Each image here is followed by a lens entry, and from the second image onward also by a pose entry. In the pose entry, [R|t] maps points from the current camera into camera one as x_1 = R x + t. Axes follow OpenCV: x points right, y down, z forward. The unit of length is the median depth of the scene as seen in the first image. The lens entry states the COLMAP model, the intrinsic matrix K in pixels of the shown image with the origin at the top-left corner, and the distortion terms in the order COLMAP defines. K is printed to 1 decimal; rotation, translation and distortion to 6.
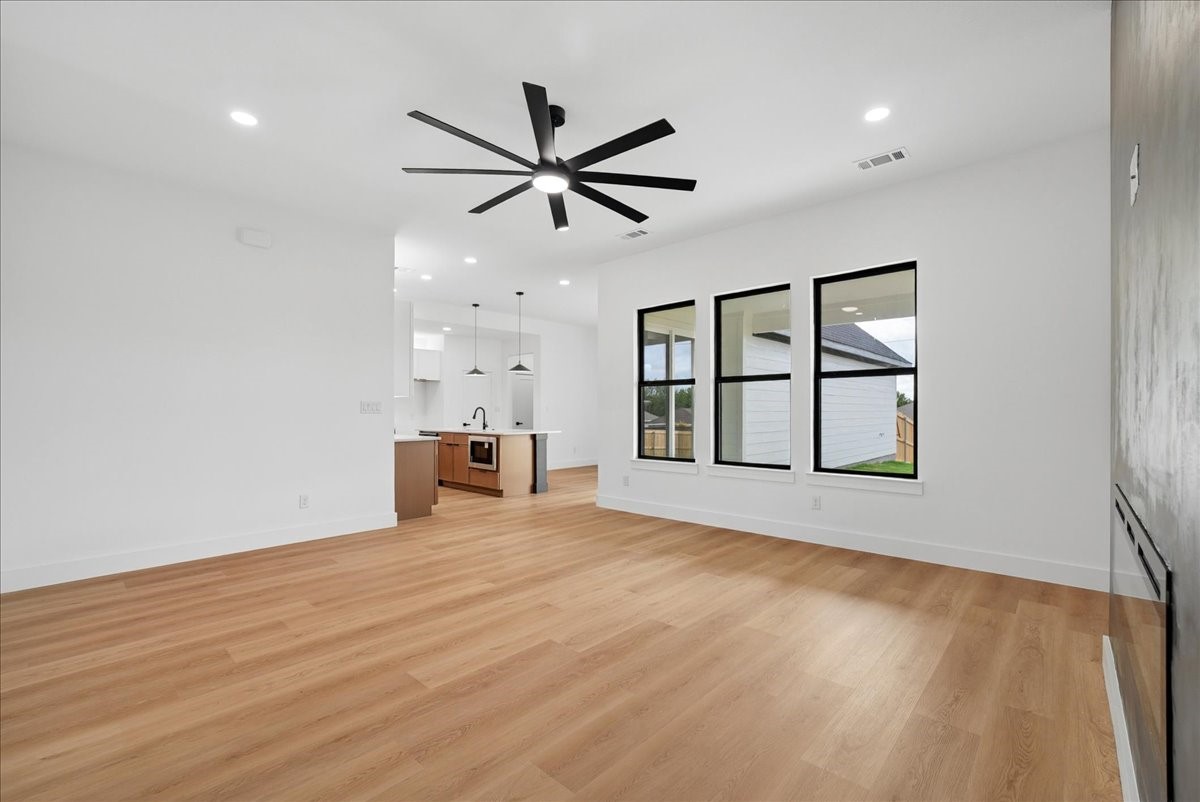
lens RADIAL K [[539.0, 0, 600.0], [0, 539.0, 401.0], [0, 0, 1]] dist [-0.003866, -0.000202]
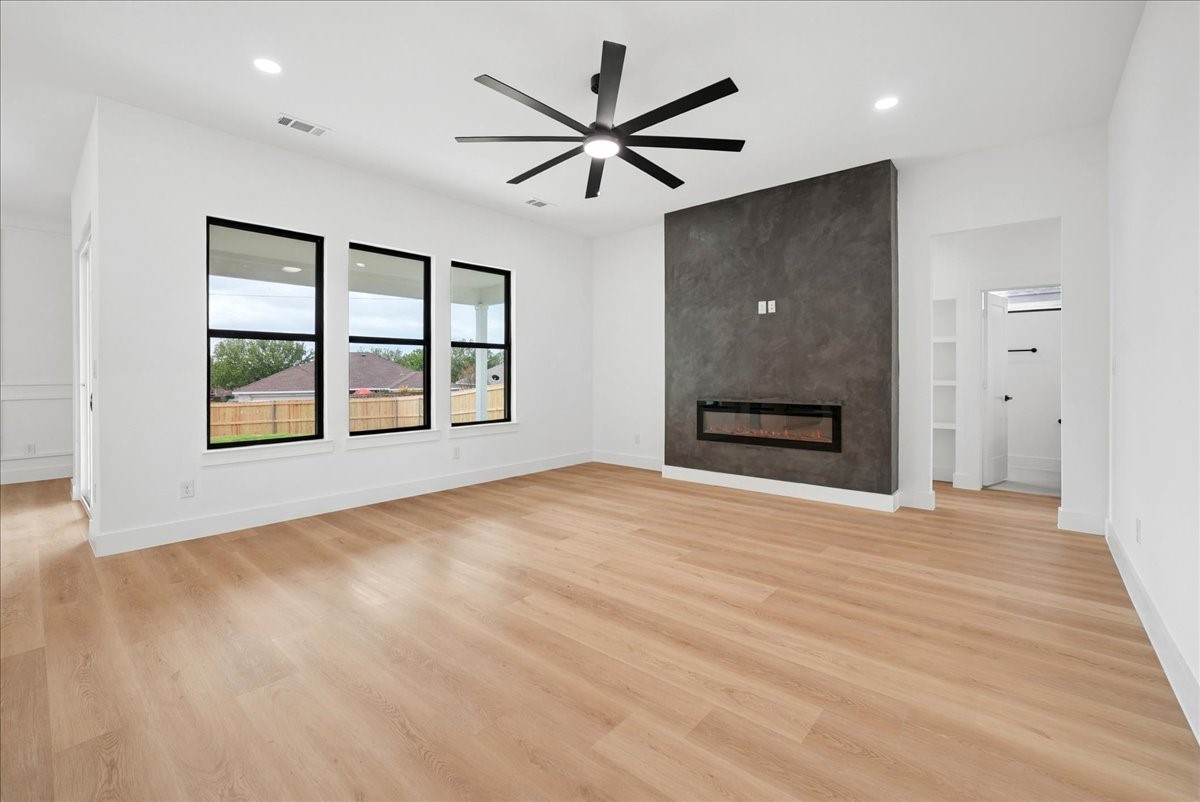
lens RADIAL K [[506.0, 0, 609.9], [0, 506.0, 380.3], [0, 0, 1]] dist [-0.032742, 0.008023]
pose [[-0.075316, -0.006613, 0.997138, -0.849298], [-0.017793, 0.999828, 0.005287, 0.017279], [-0.997001, -0.017344, -0.075420, 0.855232]]
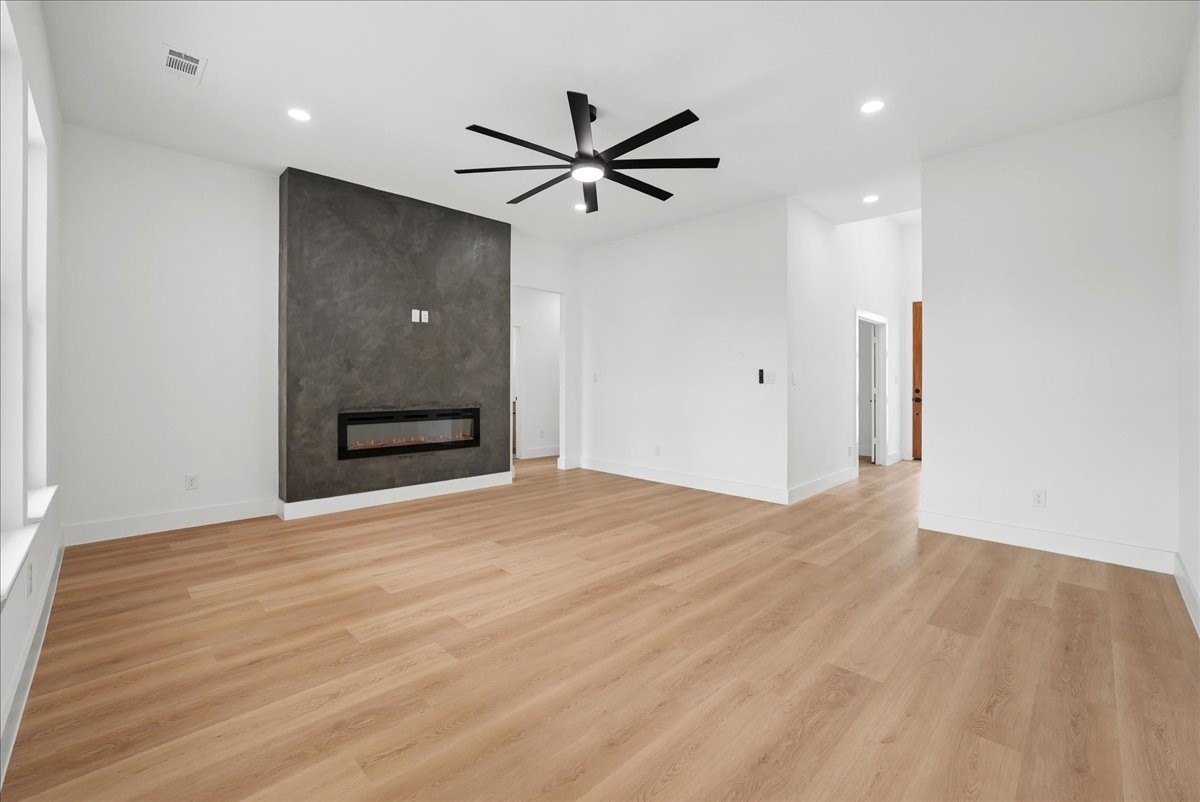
lens RADIAL K [[506.0, 0, 609.9], [0, 506.0, 380.3], [0, 0, 1]] dist [-0.032742, 0.008023]
pose [[-0.999974, 0.001693, 0.006943, -0.119150], [0.001534, 0.999736, -0.022933, 0.028163], [-0.006980, -0.022922, -0.999713, 1.646867]]
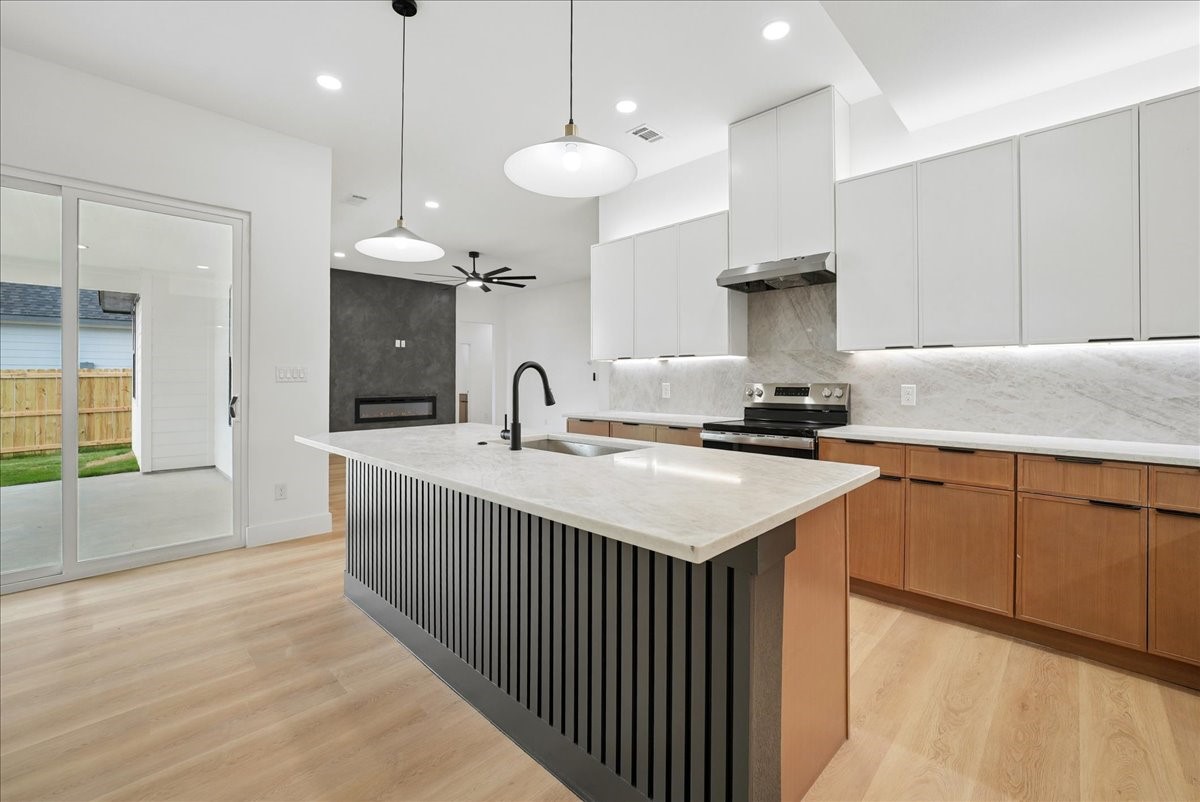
lens RADIAL K [[507.7, 0, 618.0], [0, 507.7, 379.8], [0, 0, 1]] dist [-0.023846, 0.000123]
pose [[-0.999749, 0.005264, -0.021786, -0.555961], [0.005722, 0.999763, -0.021019, 0.050695], [0.021670, -0.021138, -0.999542, 2.663185]]
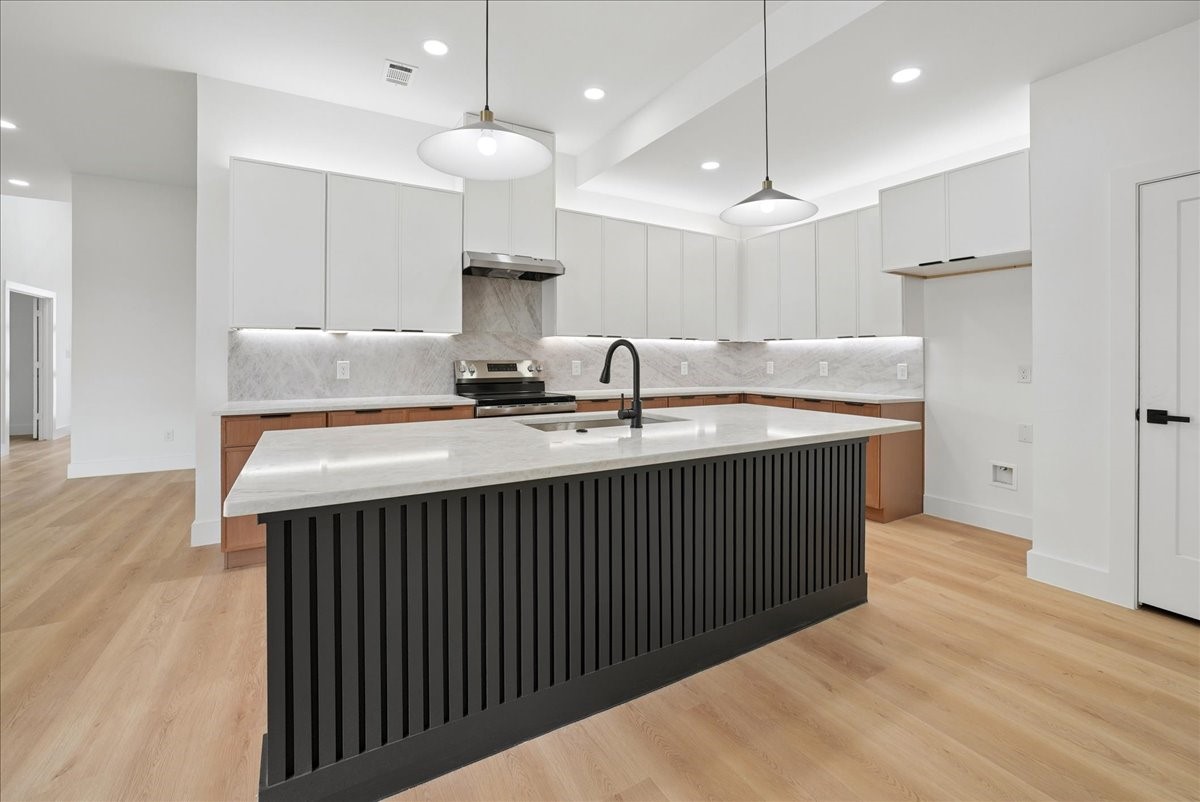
lens RADIAL K [[491.8, 0, 591.2], [0, 491.8, 356.1], [0, 0, 1]] dist [-0.017894, 0.000341]
pose [[-0.273141, 0.001638, -0.961973, 0.052326], [0.019773, 0.999797, -0.003912, 0.038676], [0.961771, -0.020090, -0.273117, 2.223285]]
